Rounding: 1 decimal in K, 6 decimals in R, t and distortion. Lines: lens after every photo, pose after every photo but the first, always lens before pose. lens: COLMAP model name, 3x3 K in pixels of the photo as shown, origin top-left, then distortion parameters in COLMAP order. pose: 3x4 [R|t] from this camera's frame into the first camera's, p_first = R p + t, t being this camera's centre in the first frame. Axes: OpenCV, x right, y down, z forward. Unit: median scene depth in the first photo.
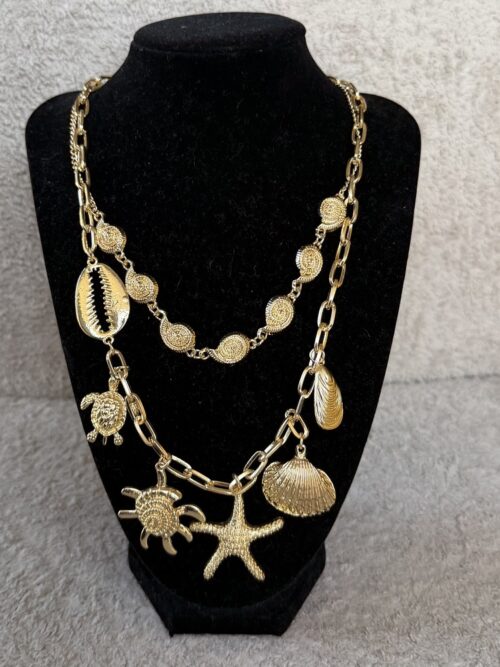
lens RADIAL K [[758.3, 0, 220.1], [0, 758.3, 272.2], [0, 0, 1]] dist [0.134002, -0.352840]
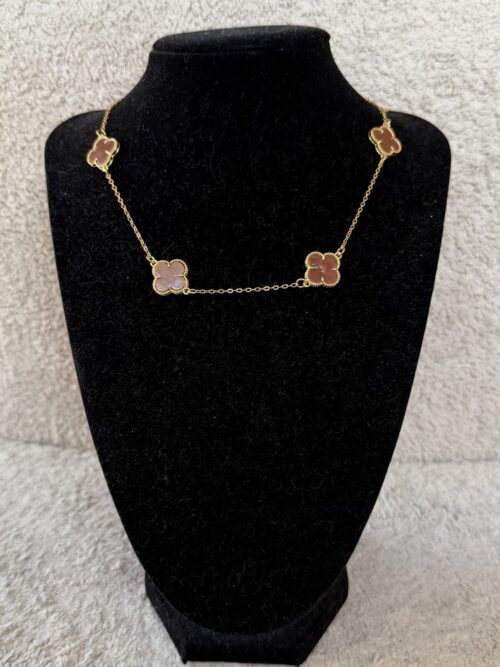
lens RADIAL K [[702.9, 0, 237.3], [0, 702.9, 335.7], [0, 0, 1]] dist [0.137012, -0.378938]
pose [[0.990373, 0.038010, -0.133101, 0.051323], [-0.040664, 0.999023, -0.017280, 0.030955], [0.132315, 0.022527, 0.990952, 0.158483]]
